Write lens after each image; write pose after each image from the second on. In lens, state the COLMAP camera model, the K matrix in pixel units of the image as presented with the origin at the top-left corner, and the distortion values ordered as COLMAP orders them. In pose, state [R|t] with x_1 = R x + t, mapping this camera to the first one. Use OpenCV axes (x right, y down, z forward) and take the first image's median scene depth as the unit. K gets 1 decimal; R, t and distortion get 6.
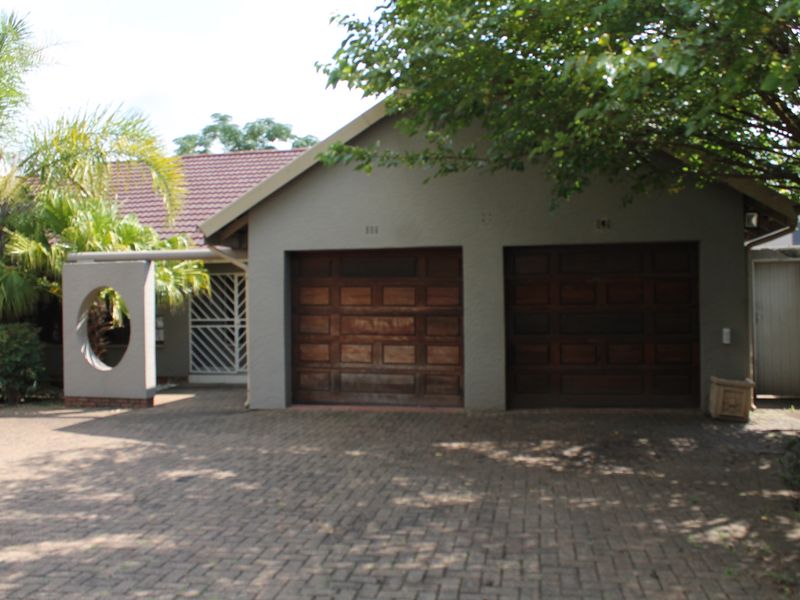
lens RADIAL K [[737.2, 0, 400.0], [0, 737.2, 300.0], [0, 0, 1]] dist [-0.125752, 0.000889]
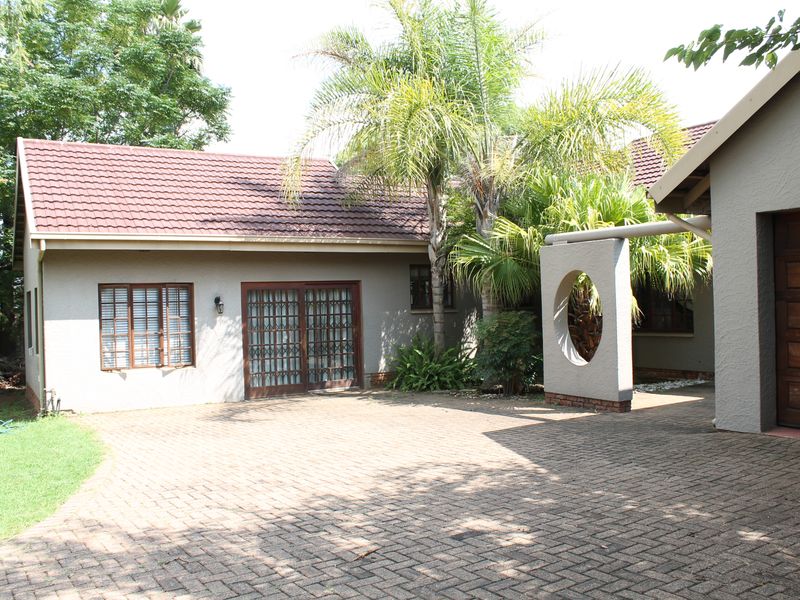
lens RADIAL K [[737.2, 0, 400.0], [0, 737.2, 300.0], [0, 0, 1]] dist [-0.125752, 0.000889]
pose [[0.666625, -0.008417, -0.745346, 0.109864], [0.029997, 0.999429, 0.015543, -0.003058], [0.744790, -0.032719, 0.666497, 0.240566]]
